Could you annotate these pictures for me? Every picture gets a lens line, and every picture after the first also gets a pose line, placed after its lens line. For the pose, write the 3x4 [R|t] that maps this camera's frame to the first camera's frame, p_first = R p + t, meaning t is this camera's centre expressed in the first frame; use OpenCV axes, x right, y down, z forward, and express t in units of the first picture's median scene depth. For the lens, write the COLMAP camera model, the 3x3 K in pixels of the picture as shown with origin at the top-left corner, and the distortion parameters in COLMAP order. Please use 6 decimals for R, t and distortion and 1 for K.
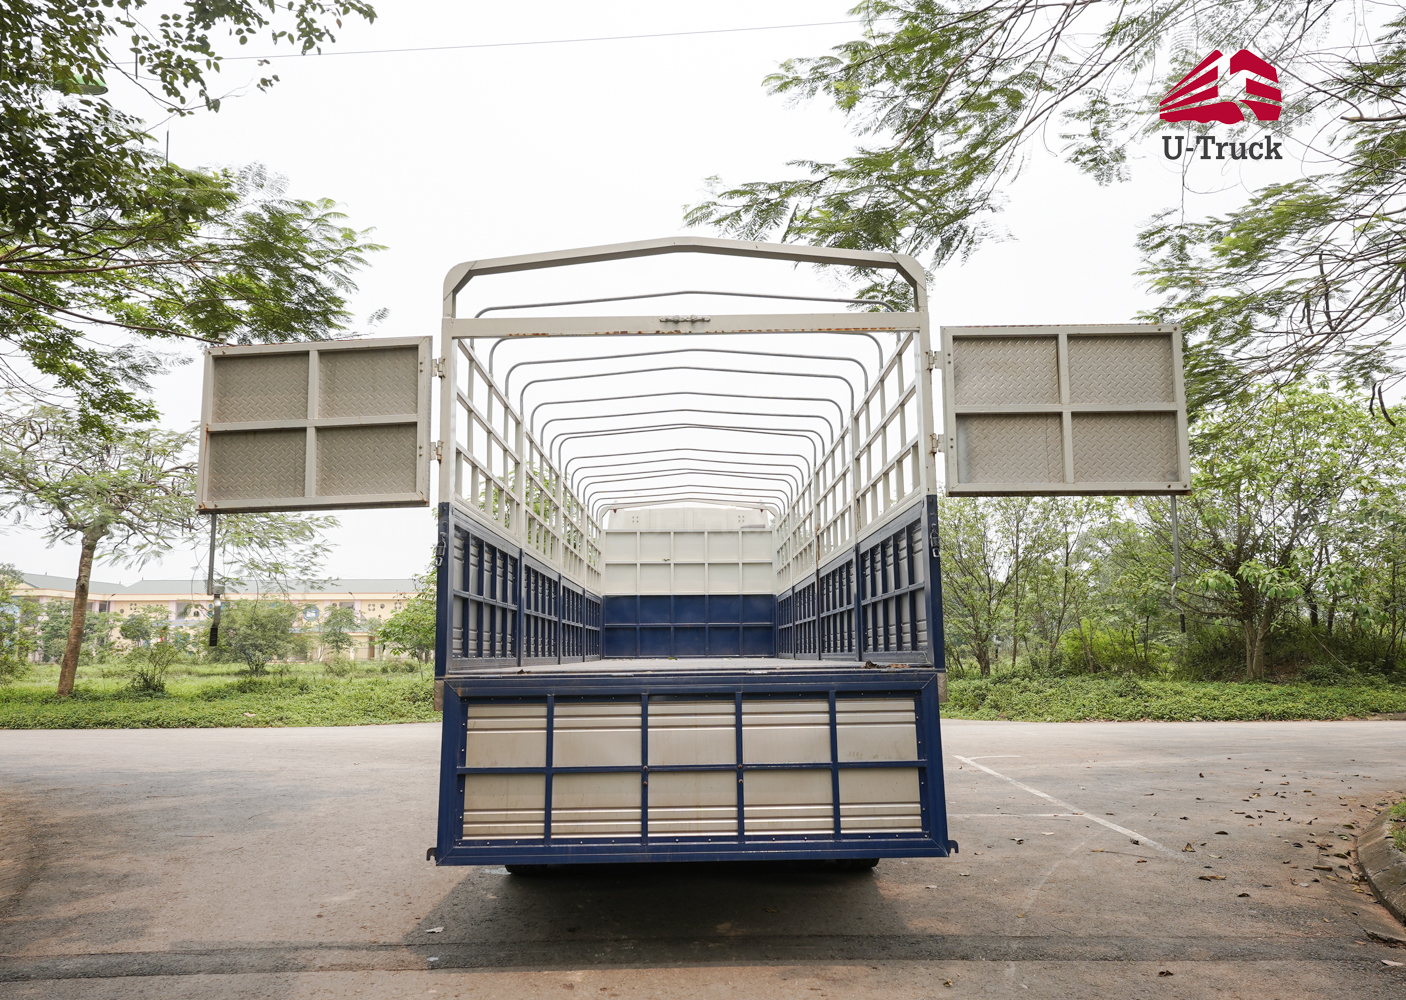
lens RADIAL K [[1119.0, 0, 703.5], [0, 1119.0, 500.7], [0, 0, 1]] dist [-0.015609, 0.008330]
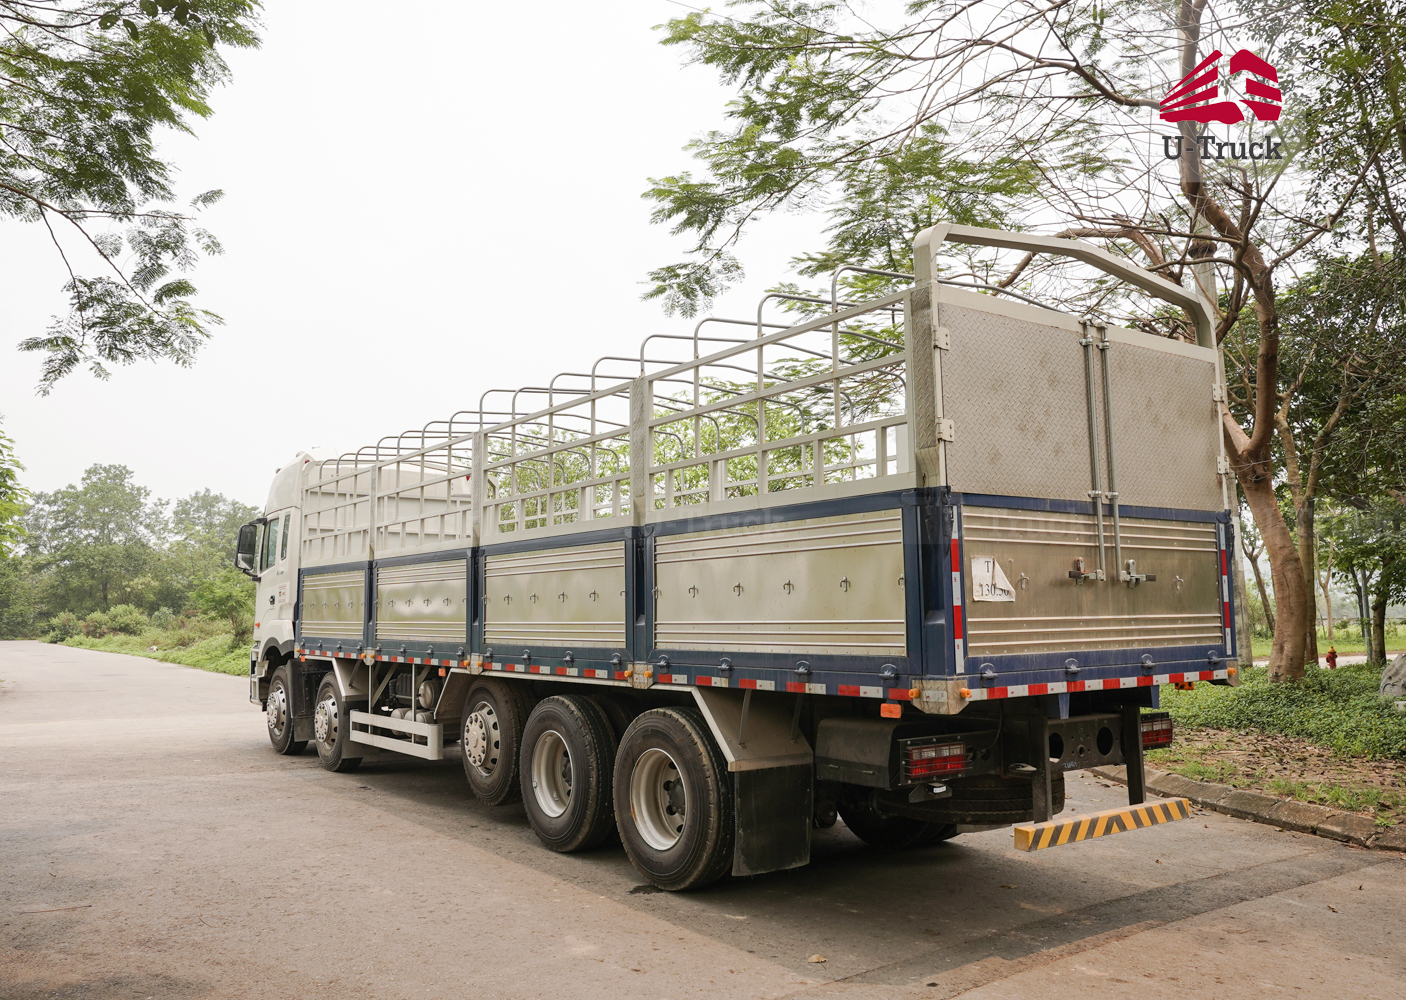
lens RADIAL K [[1119.0, 0, 693.0], [0, 1119.0, 489.0], [0, 0, 1]] dist [-0.015609, 0.008330]
pose [[0.813695, 0.070146, 0.577044, -0.388651], [-0.079437, 0.996798, -0.009157, 0.011886], [-0.575838, -0.038388, 0.816662, 0.156138]]
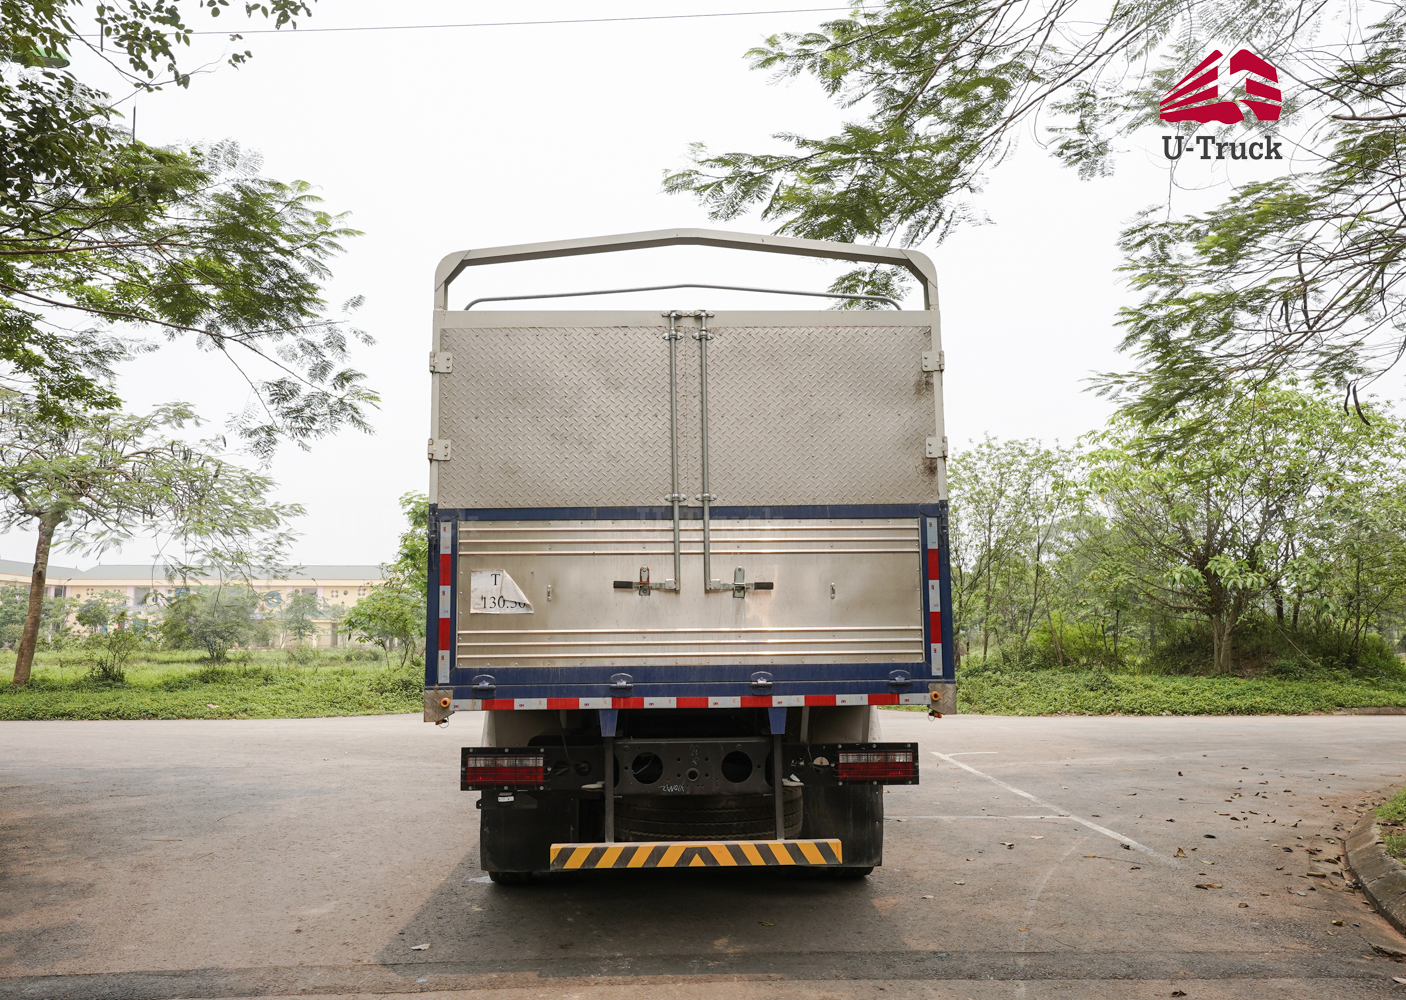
lens RADIAL K [[1119.0, 0, 706.9], [0, 1119.0, 507.5], [0, 0, 1]] dist [-0.015609, 0.008330]
pose [[0.999427, 0.007949, 0.032891, -0.013076], [-0.008493, 0.999829, 0.016416, -0.005586], [-0.032755, -0.016686, 0.999324, 0.016662]]
